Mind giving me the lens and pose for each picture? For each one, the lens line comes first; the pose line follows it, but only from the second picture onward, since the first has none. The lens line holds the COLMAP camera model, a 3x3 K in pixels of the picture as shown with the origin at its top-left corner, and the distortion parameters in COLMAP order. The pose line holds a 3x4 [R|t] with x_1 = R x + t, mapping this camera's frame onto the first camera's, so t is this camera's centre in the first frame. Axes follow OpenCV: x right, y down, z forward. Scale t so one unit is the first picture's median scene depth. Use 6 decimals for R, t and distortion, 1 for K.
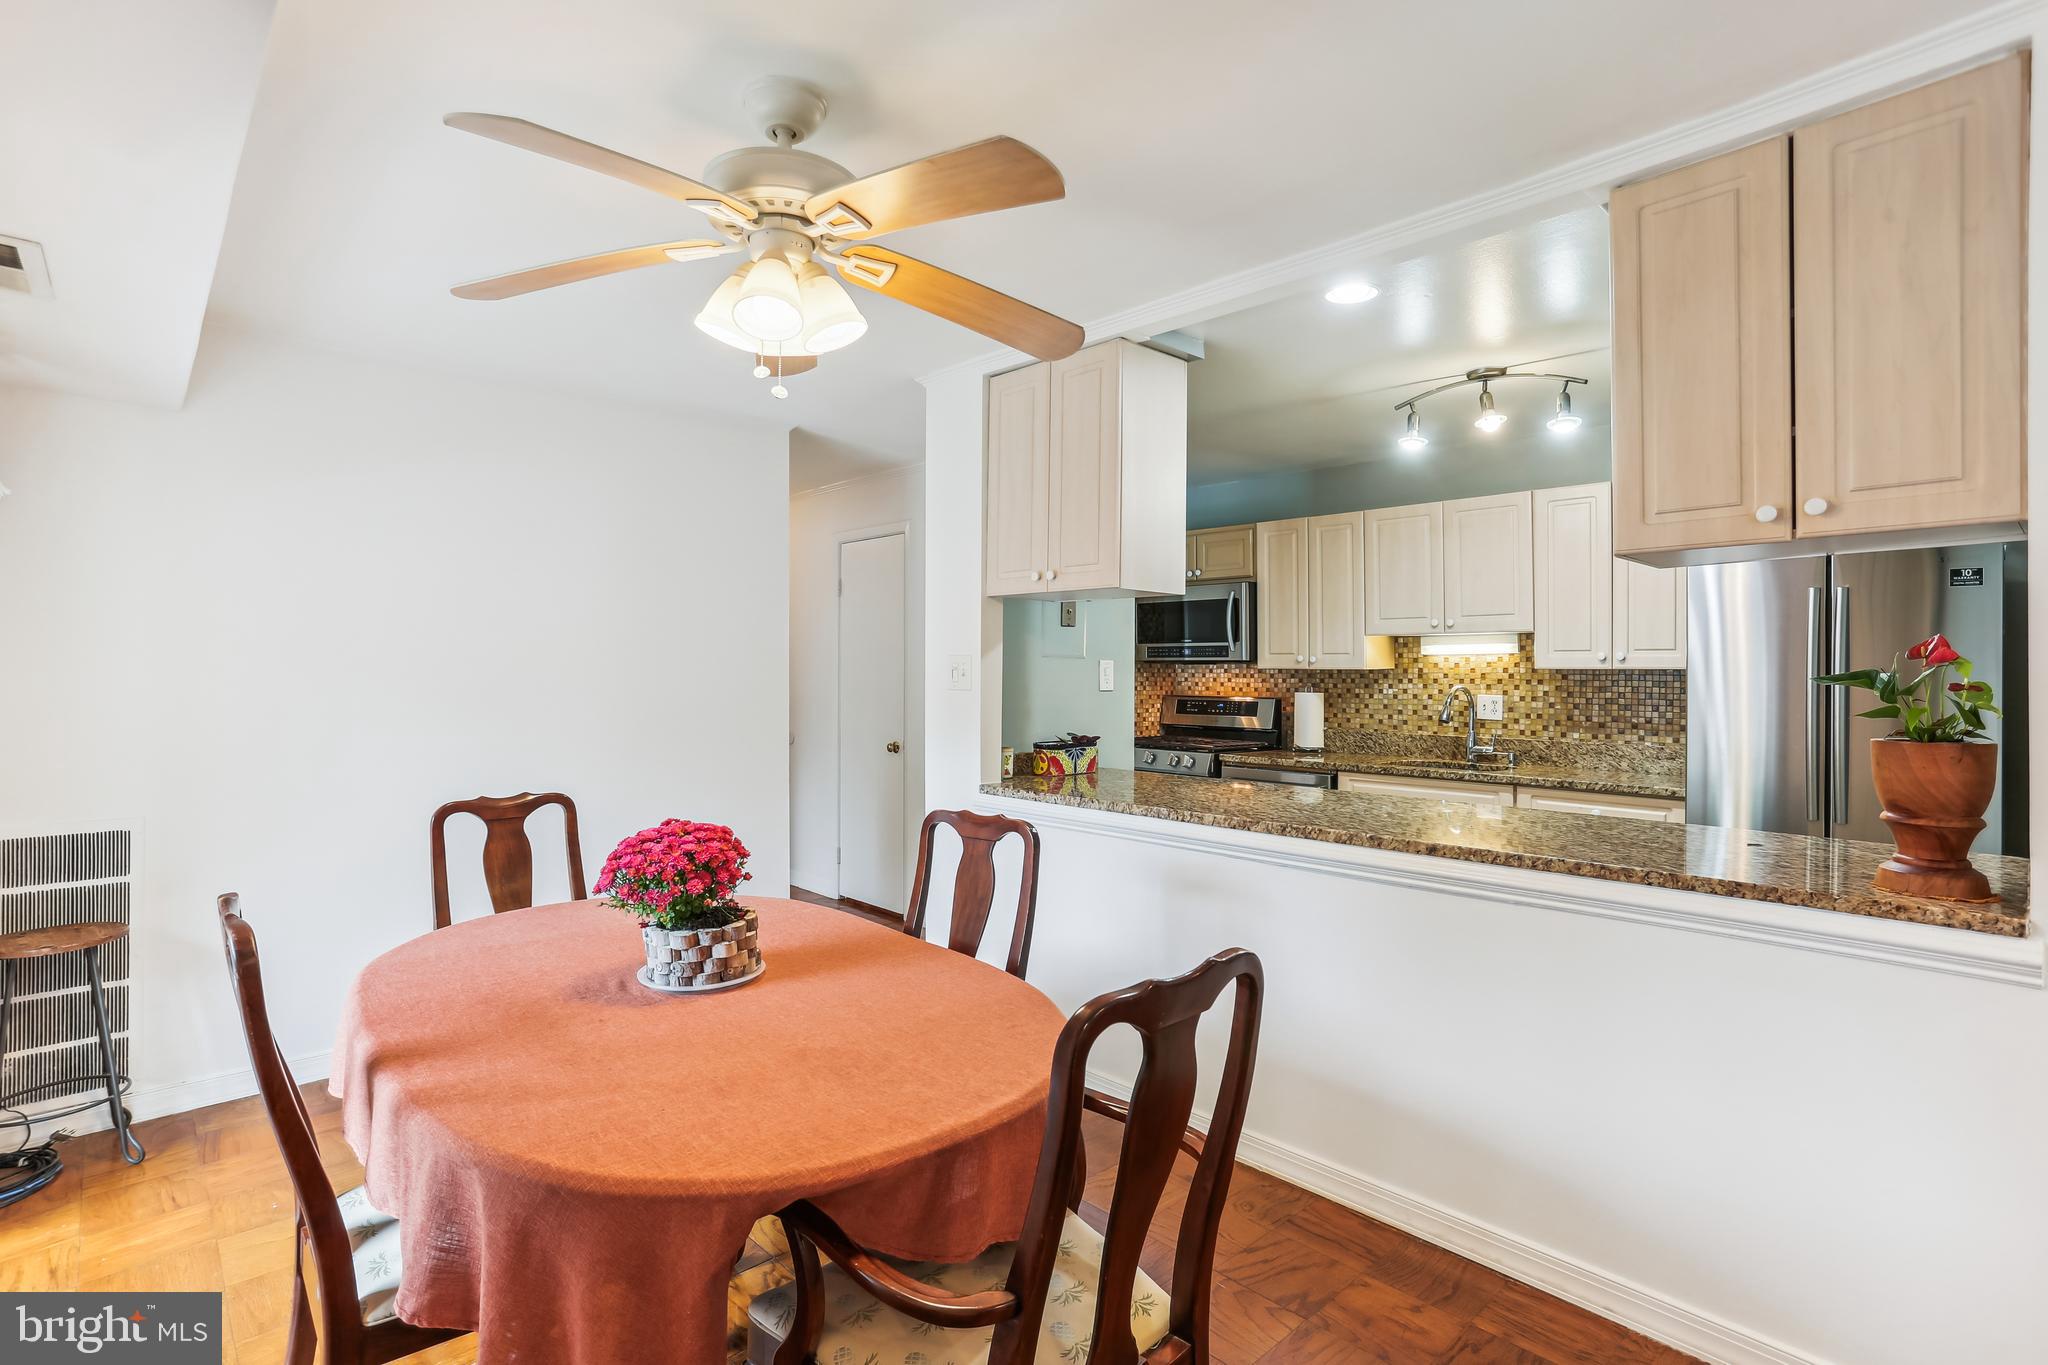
lens RADIAL K [[1004.7, 0, 1022.9], [0, 1004.7, 675.1], [0, 0, 1]] dist [-0.060036, 0.030442]
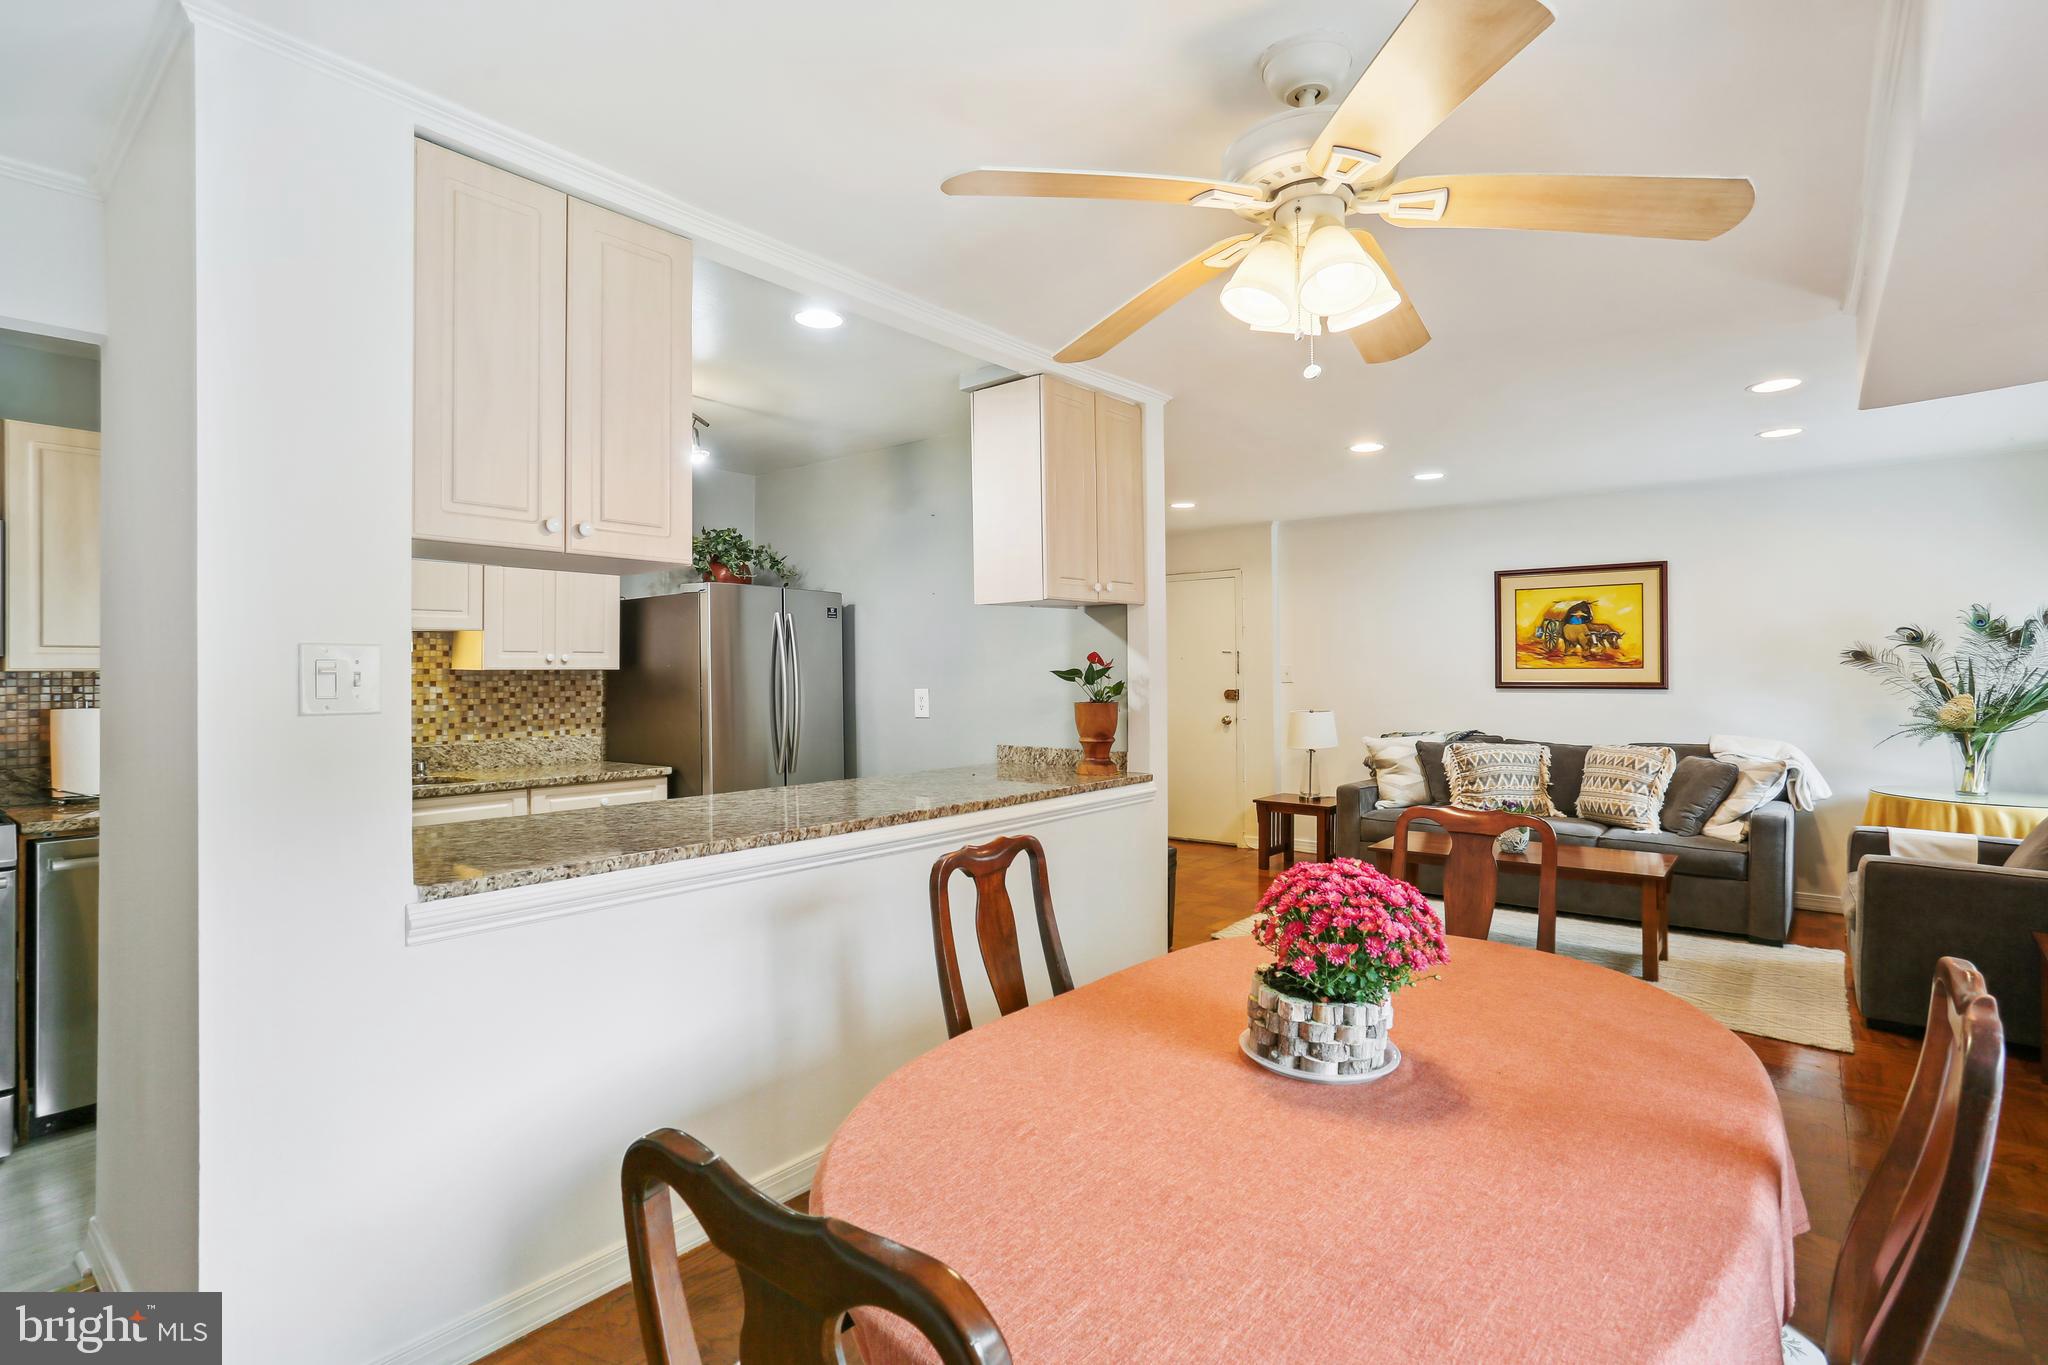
lens RADIAL K [[1004.7, 0, 992.2], [0, 1004.7, 668.5], [0, 0, 1]] dist [-0.060036, 0.030442]
pose [[-0.136854, -0.001702, 0.990590, -0.512552], [0.008471, 0.999960, 0.002889, -0.005980], [-0.990555, 0.008786, -0.136834, 0.651852]]
